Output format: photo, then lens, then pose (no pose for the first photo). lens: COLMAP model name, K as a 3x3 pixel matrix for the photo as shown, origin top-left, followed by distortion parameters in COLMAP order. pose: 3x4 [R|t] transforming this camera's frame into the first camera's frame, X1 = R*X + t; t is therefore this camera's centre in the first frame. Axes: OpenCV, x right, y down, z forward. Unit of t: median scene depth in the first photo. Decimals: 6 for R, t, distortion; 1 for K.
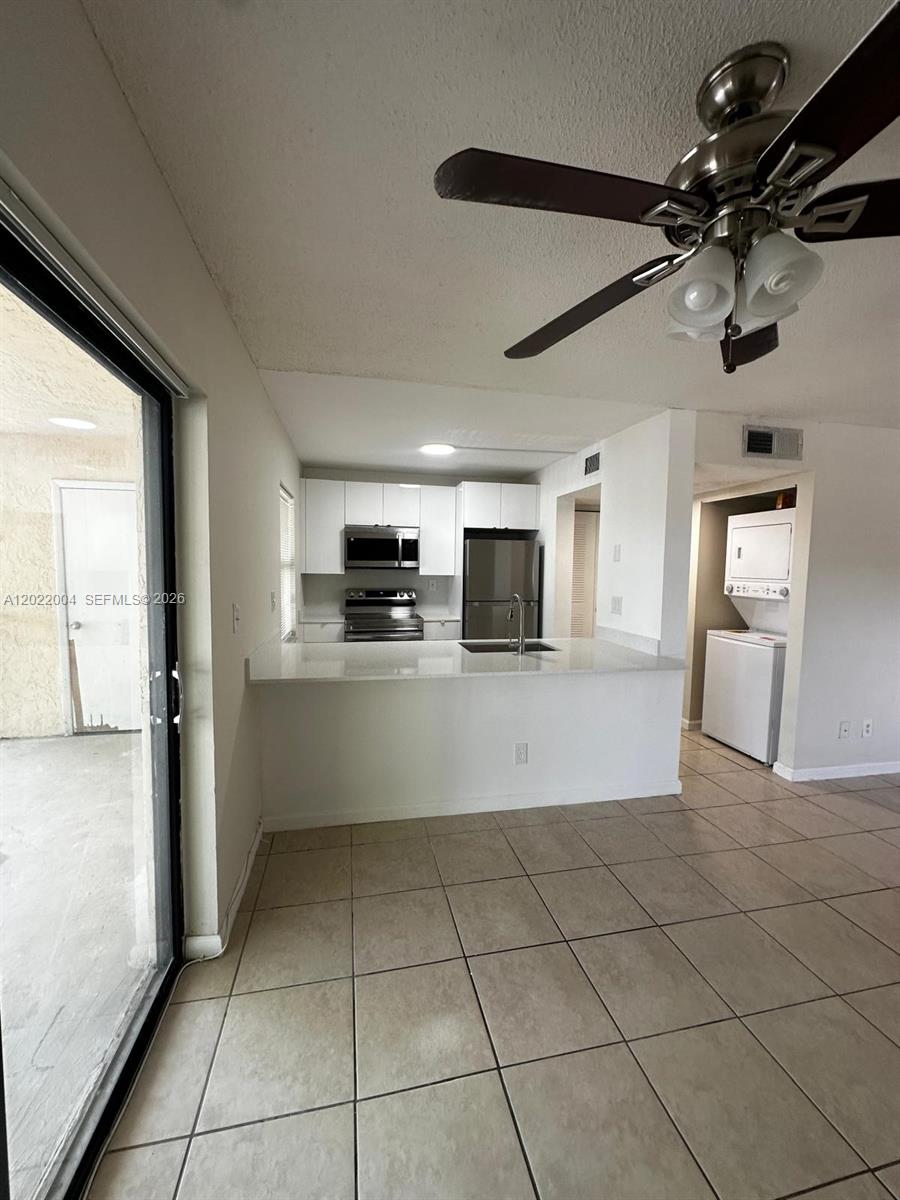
lens RADIAL K [[477.5, 0, 451.3], [0, 477.5, 602.0], [0, 0, 1]] dist [-0.003463, 0.000694]
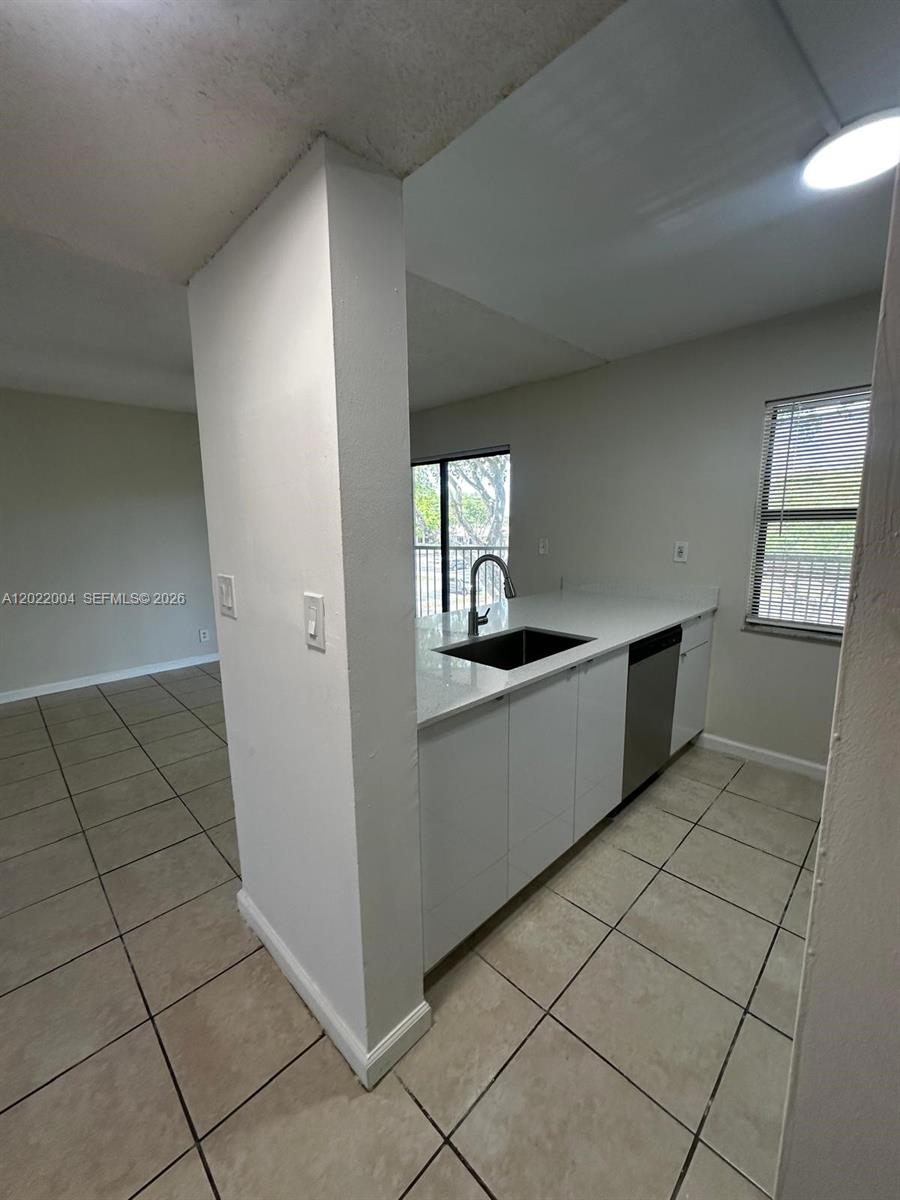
lens RADIAL K [[477.5, 0, 448.5], [0, 477.5, 603.3], [0, 0, 1]] dist [-0.003463, 0.000694]
pose [[-0.846925, 0.080494, -0.525585, 0.500916], [-0.043309, 0.974747, 0.219071, -0.085563], [0.529946, 0.208299, -0.822051, 1.413369]]
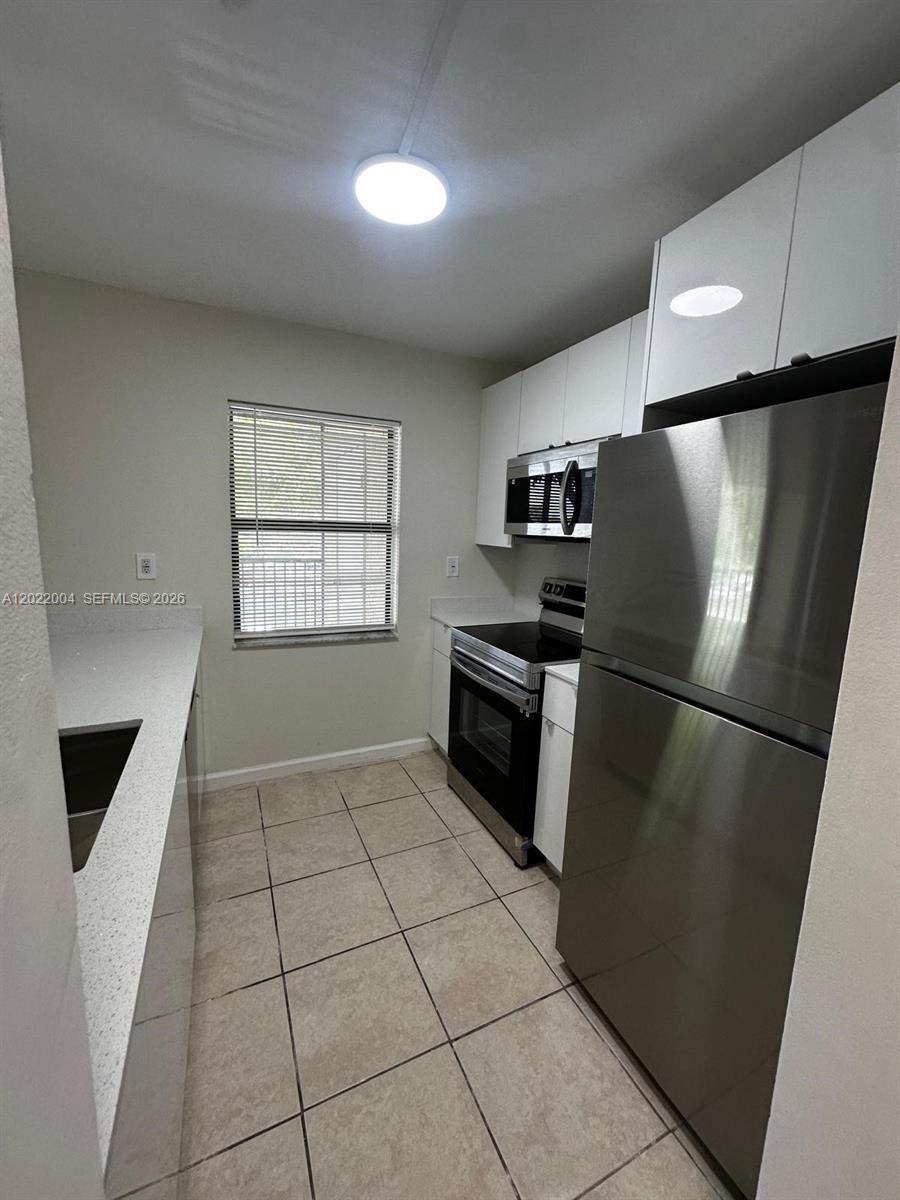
lens RADIAL K [[477.5, 0, 454.1], [0, 477.5, 604.4], [0, 0, 1]] dist [-0.003463, 0.000694]
pose [[0.226230, 0.143856, -0.963393, 0.431731], [-0.103477, 0.986987, 0.123080, -0.079430], [0.968562, 0.071845, 0.238172, 1.164734]]
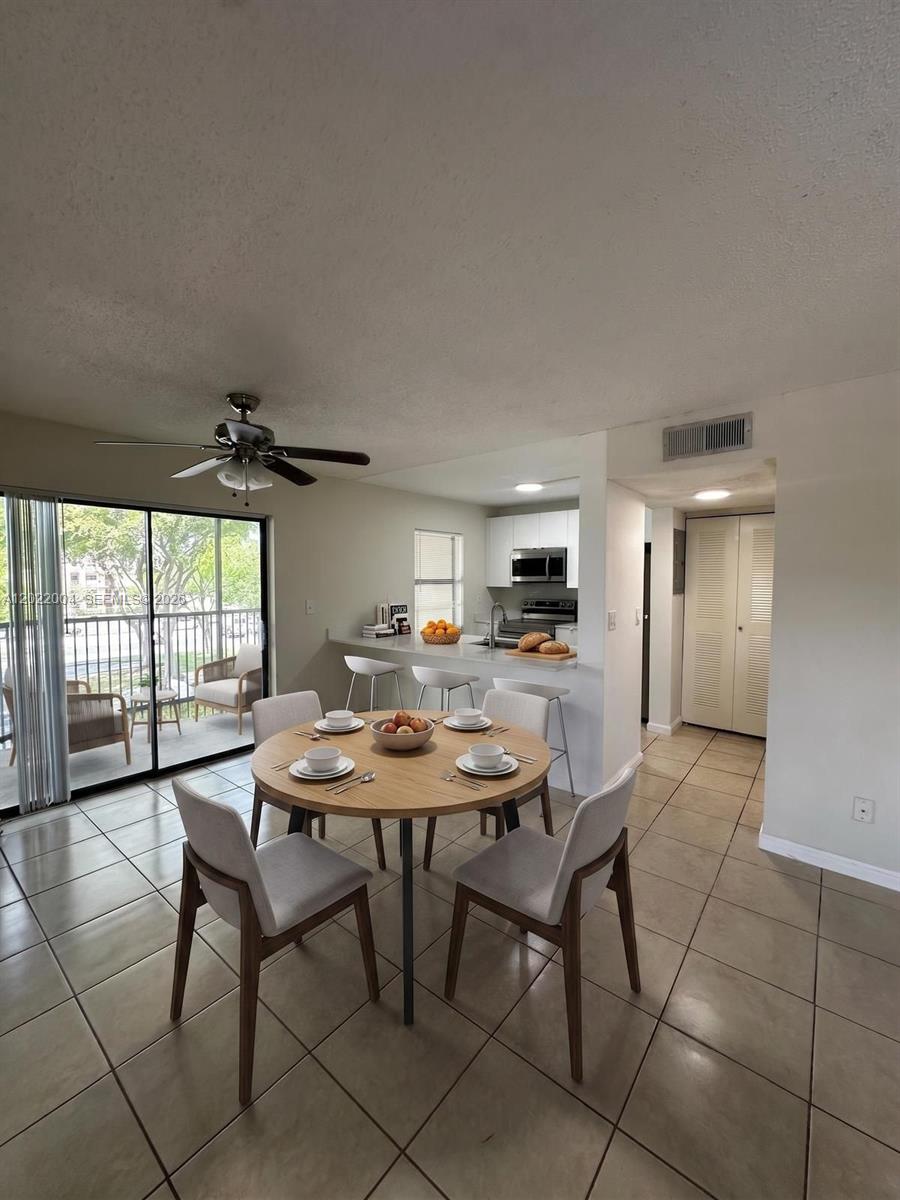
lens RADIAL K [[477.5, 0, 450.2], [0, 477.5, 602.1], [0, 0, 1]] dist [-0.003463, 0.000694]
pose [[0.623882, 0.022688, -0.781189, 0.987631], [-0.045280, 0.998949, -0.007150, -0.002360], [0.780206, 0.039833, 0.624253, 0.086334]]
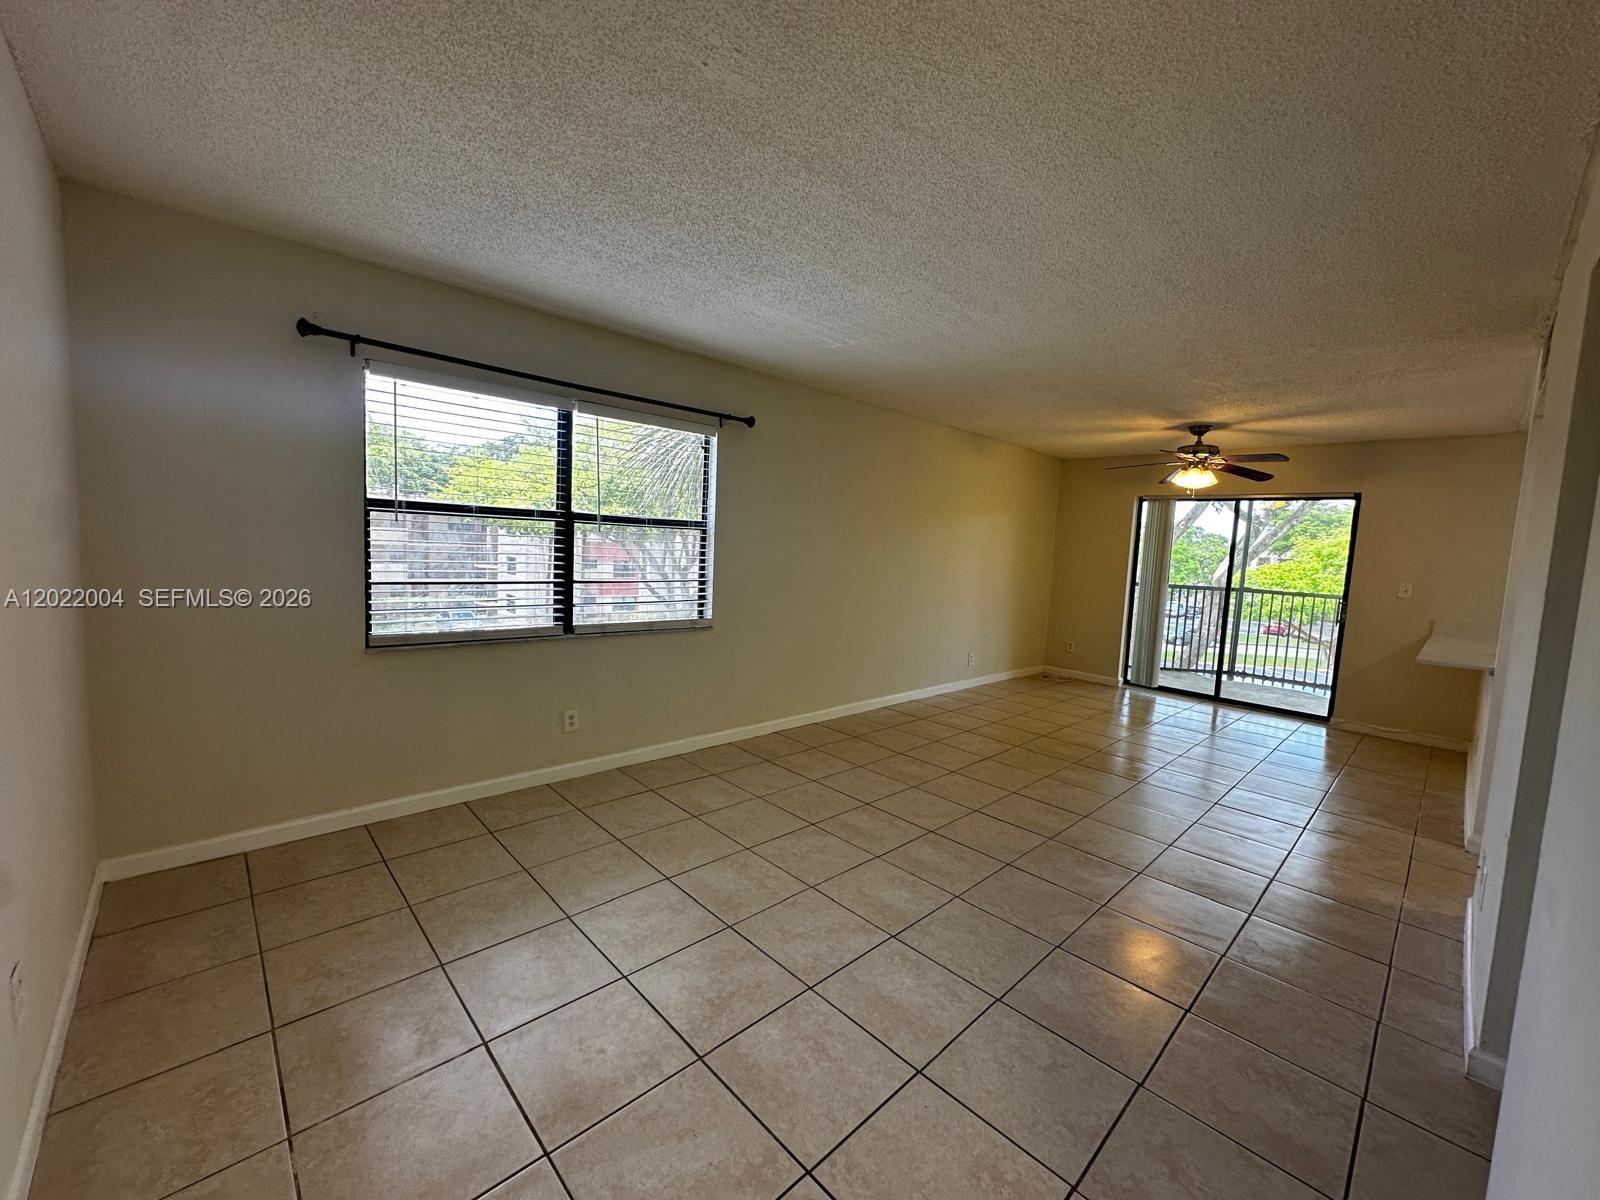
lens RADIAL K [[636.7, 0, 799.6], [0, 636.7, 598.6], [0, 0, 1]] dist [-0.003463, 0.000694]
pose [[-0.854606, -0.011777, -0.519144, 1.782972], [-0.095277, 0.986327, 0.134468, -0.027327], [0.510462, 0.164380, -0.844042, 1.153193]]
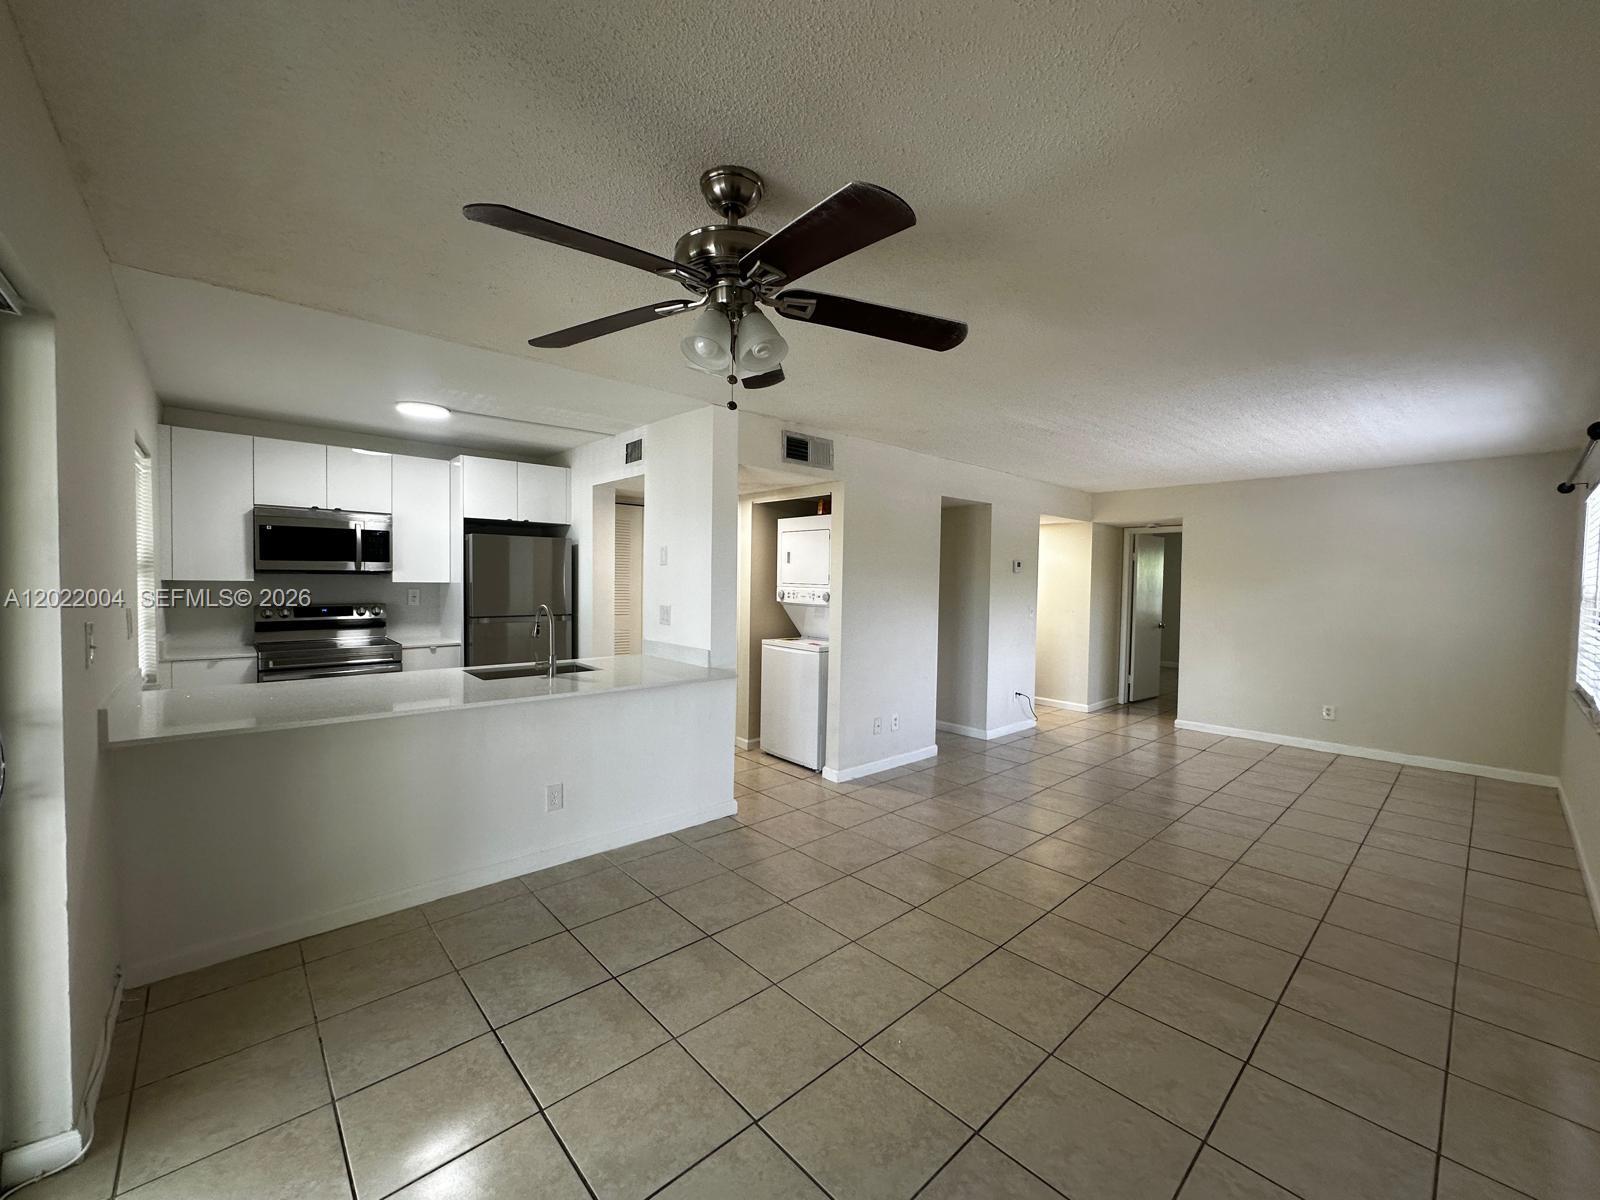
lens RADIAL K [[636.7, 0, 802.5], [0, 636.7, 598.6], [0, 0, 1]] dist [-0.003463, 0.000694]
pose [[0.862958, -0.017003, 0.504989, -0.028483], [0.033836, 0.999135, -0.024181, 0.014358], [-0.504141, 0.037954, 0.862787, -0.145873]]
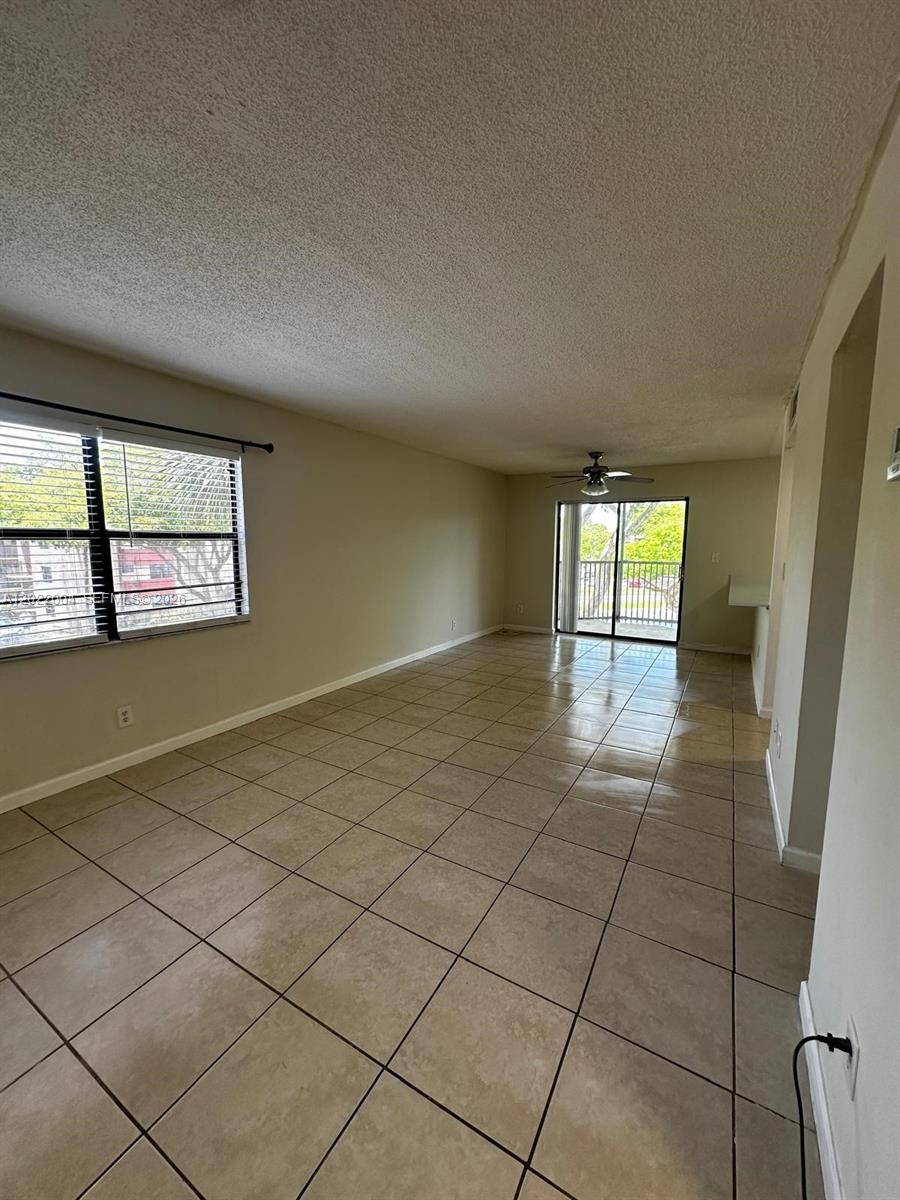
lens RADIAL K [[477.5, 0, 449.1], [0, 477.5, 601.0], [0, 0, 1]] dist [-0.003463, 0.000694]
pose [[-0.681826, 0.071666, -0.727995, 1.775950], [-0.061428, 0.986065, 0.154603, -0.036876], [0.728931, 0.150132, -0.667922, 1.105571]]
